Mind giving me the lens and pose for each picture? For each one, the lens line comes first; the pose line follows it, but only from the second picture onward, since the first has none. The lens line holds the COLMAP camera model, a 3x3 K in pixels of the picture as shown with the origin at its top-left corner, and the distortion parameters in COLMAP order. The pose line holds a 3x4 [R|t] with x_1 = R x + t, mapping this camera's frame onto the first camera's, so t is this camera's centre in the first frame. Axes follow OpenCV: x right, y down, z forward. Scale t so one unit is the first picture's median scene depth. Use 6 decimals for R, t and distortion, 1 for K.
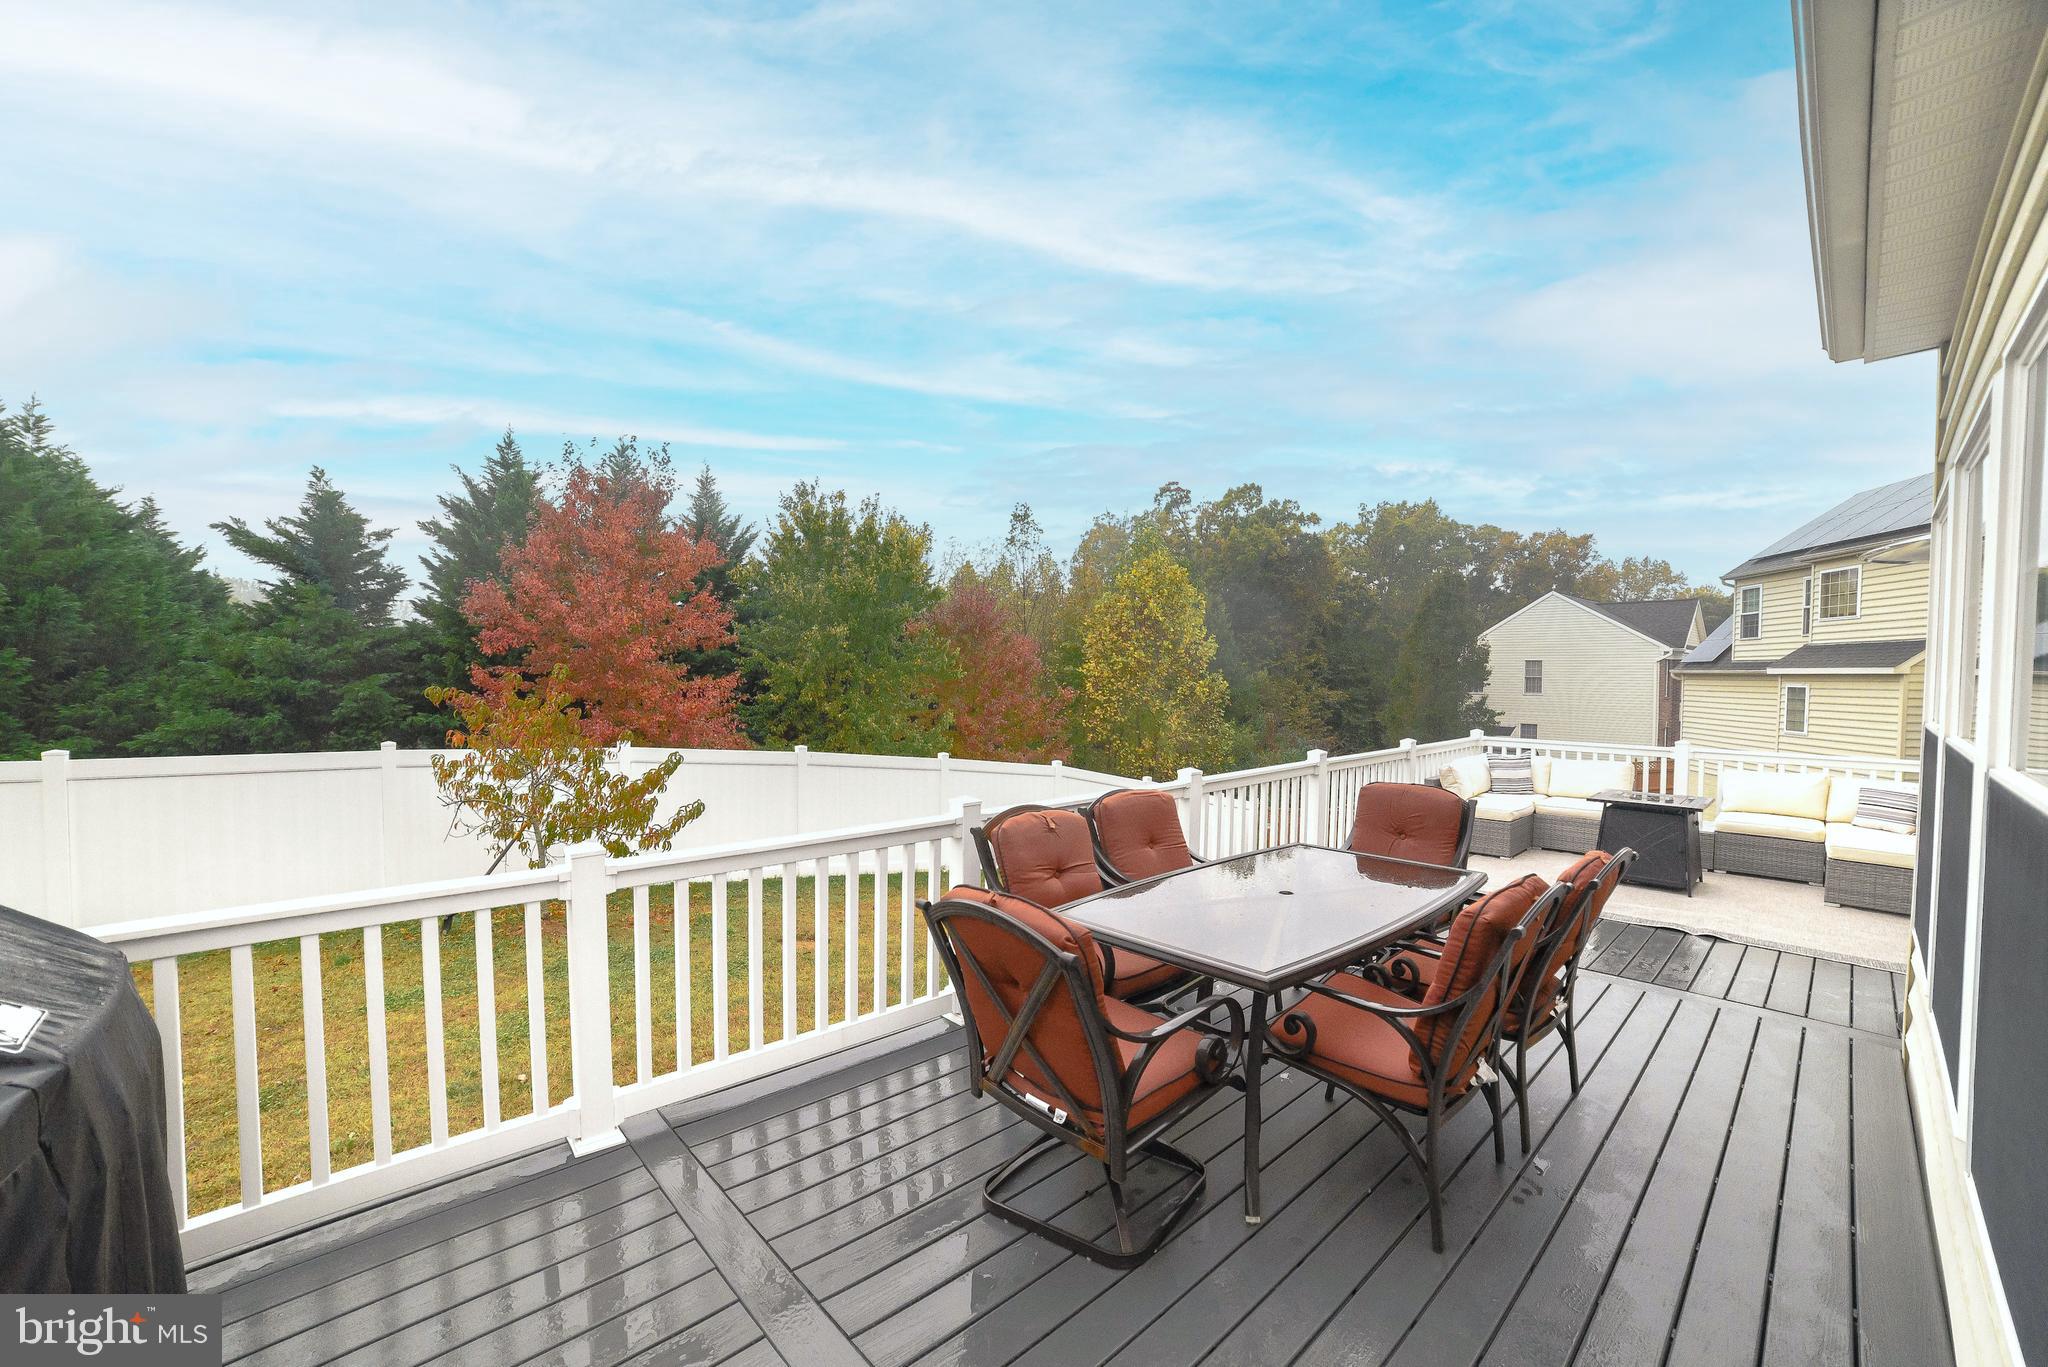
lens RADIAL K [[812.3, 0, 1028.9], [0, 812.3, 700.5], [0, 0, 1]] dist [-0.112735, 0.045075]
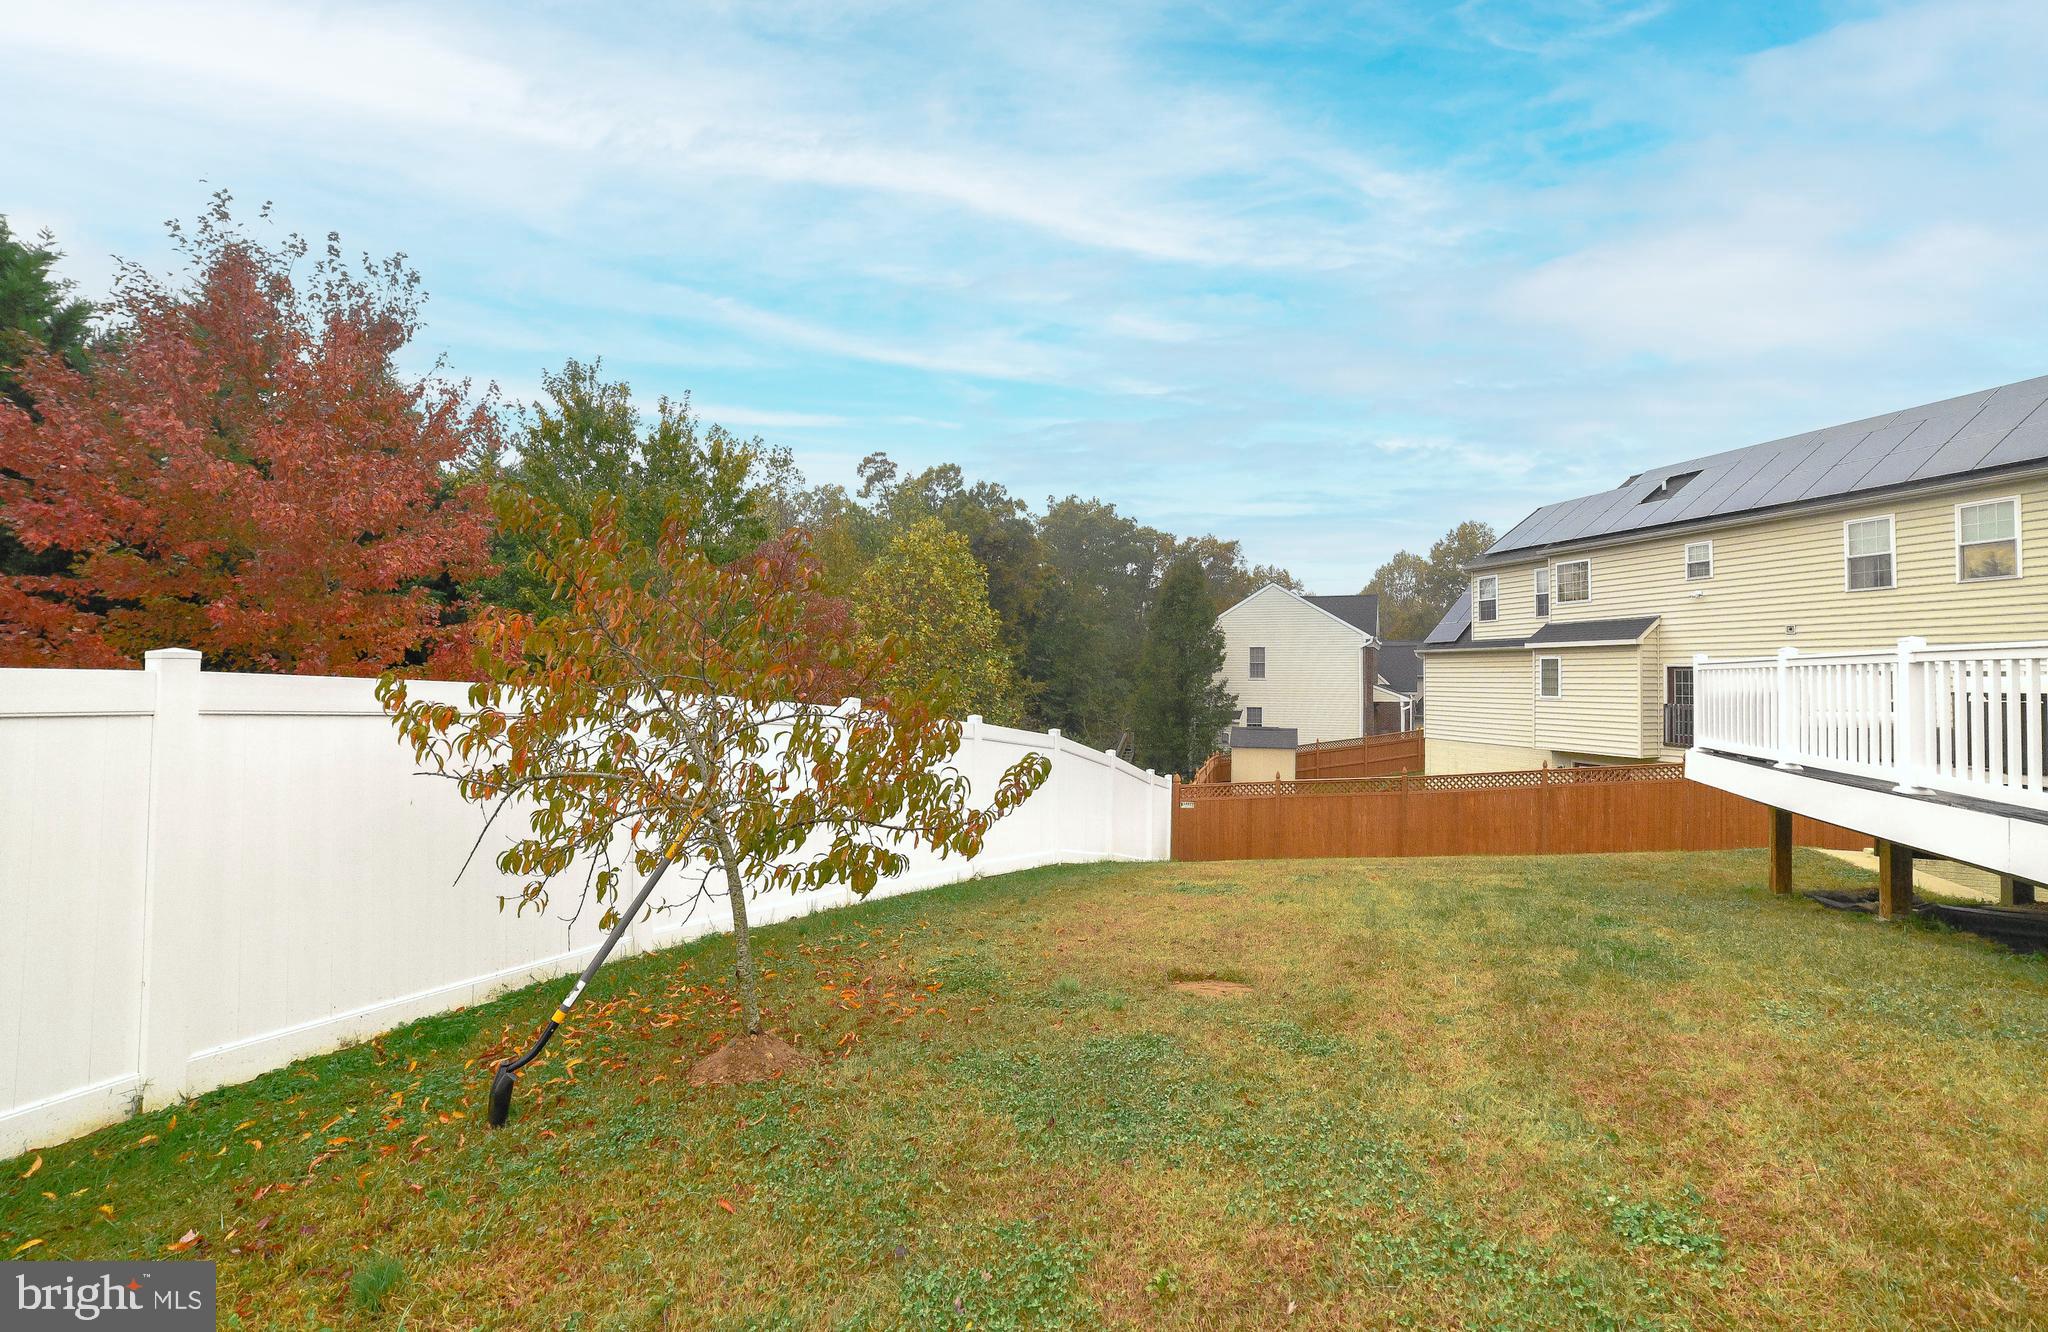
lens RADIAL K [[861.3, 0, 1024.0], [0, 861.3, 666.0], [0, 0, 1]] dist [-0.043925, 0.000255]
pose [[0.896798, 0.006568, 0.442392, -0.164810], [0.013831, 0.998985, -0.042868, 0.021640], [-0.442225, 0.044562, 0.895797, 0.110280]]
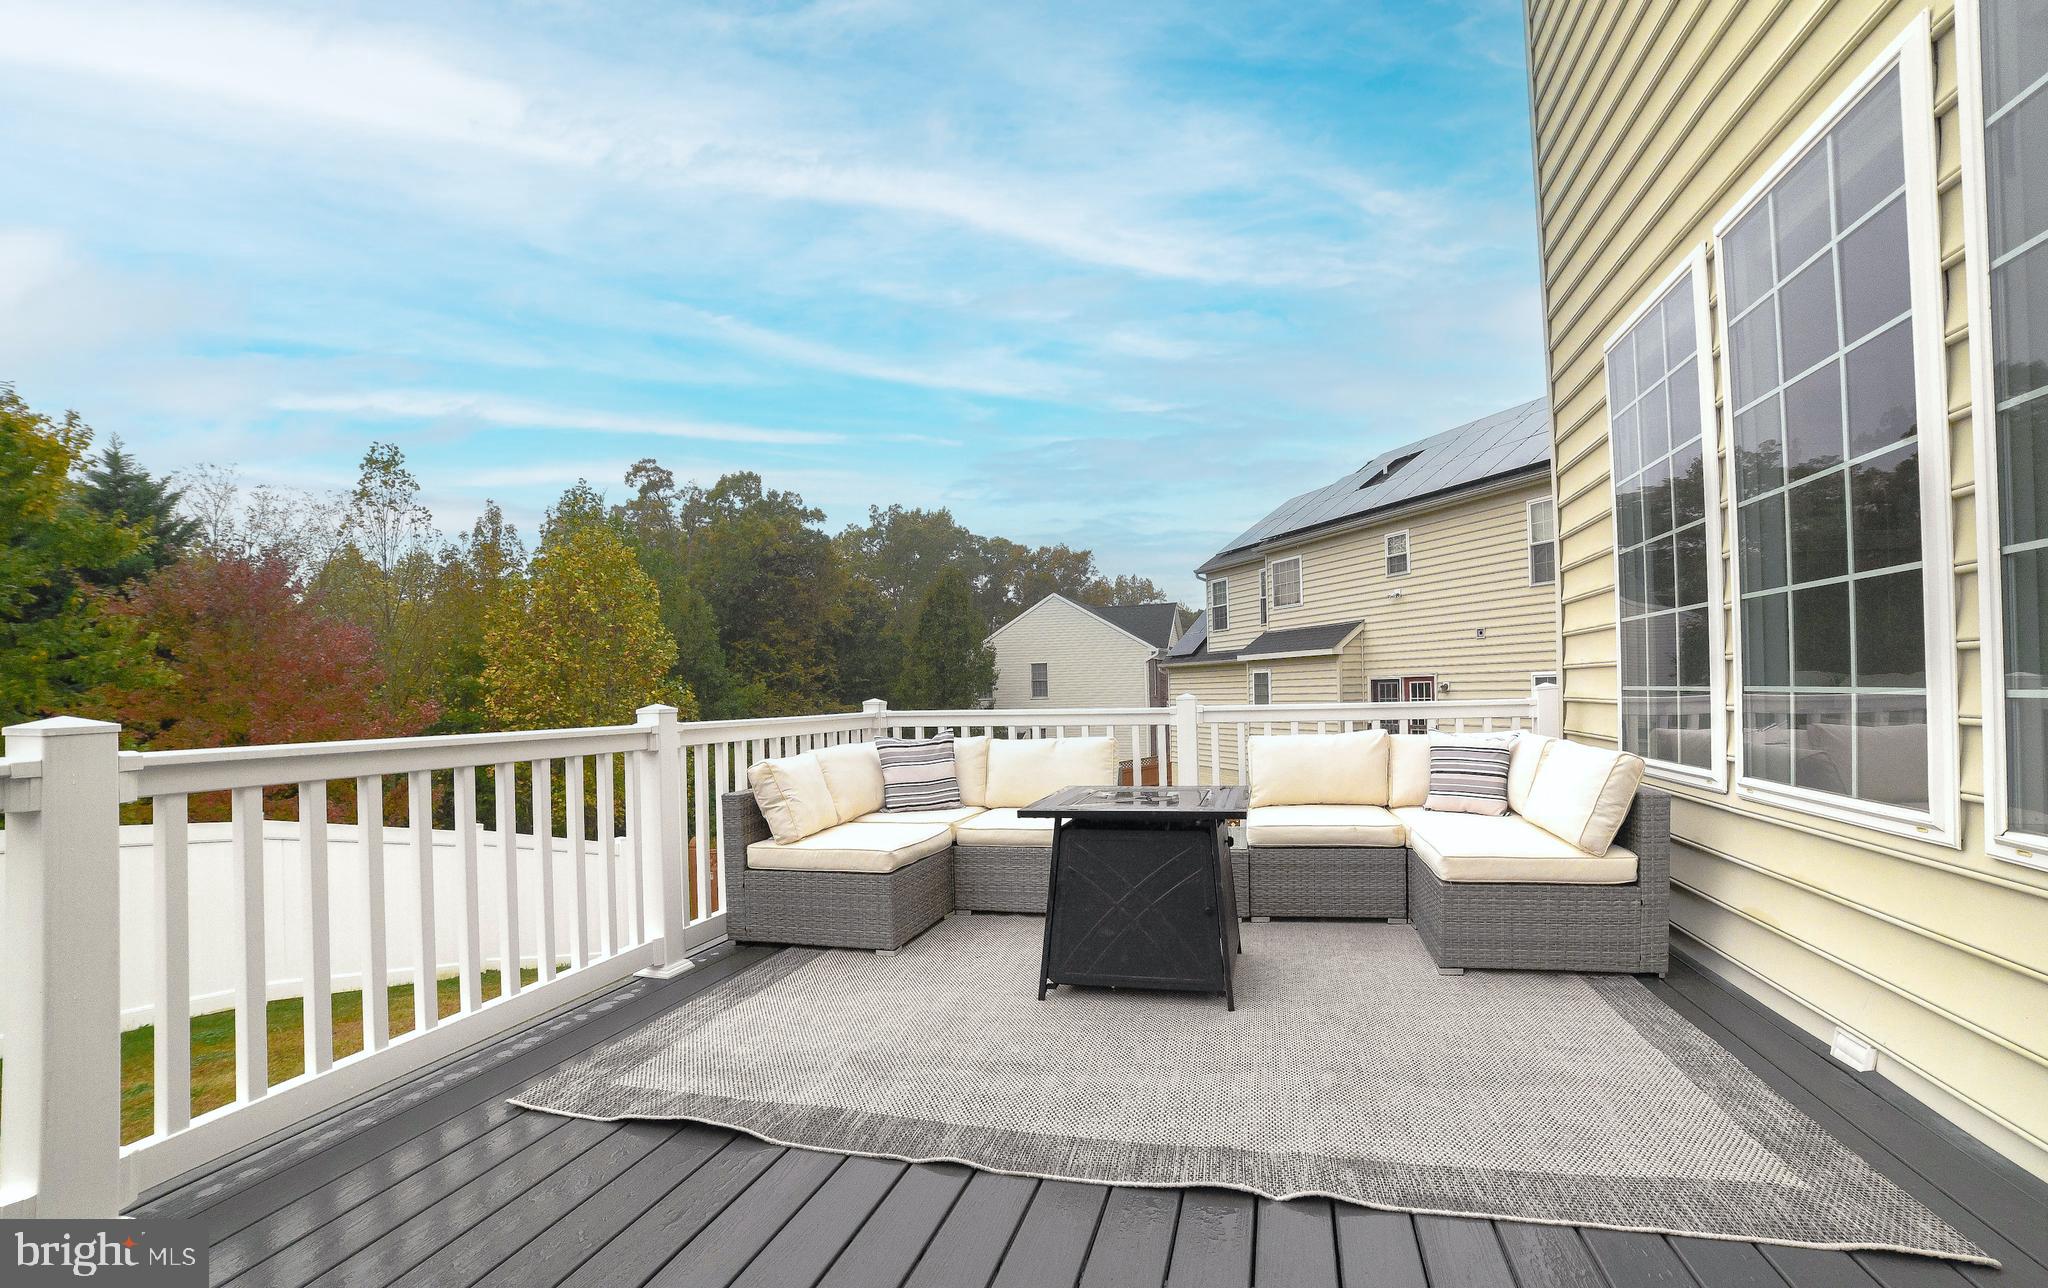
lens RADIAL K [[856.1, 0, 1027.7], [0, 856.1, 686.4], [0, 0, 1]] dist [-0.046911, 0.000033]
pose [[0.853746, -0.022110, 0.520221, 0.088641], [0.046299, 0.998364, -0.033550, 0.013730], [-0.518628, 0.052729, 0.853373, 0.109119]]
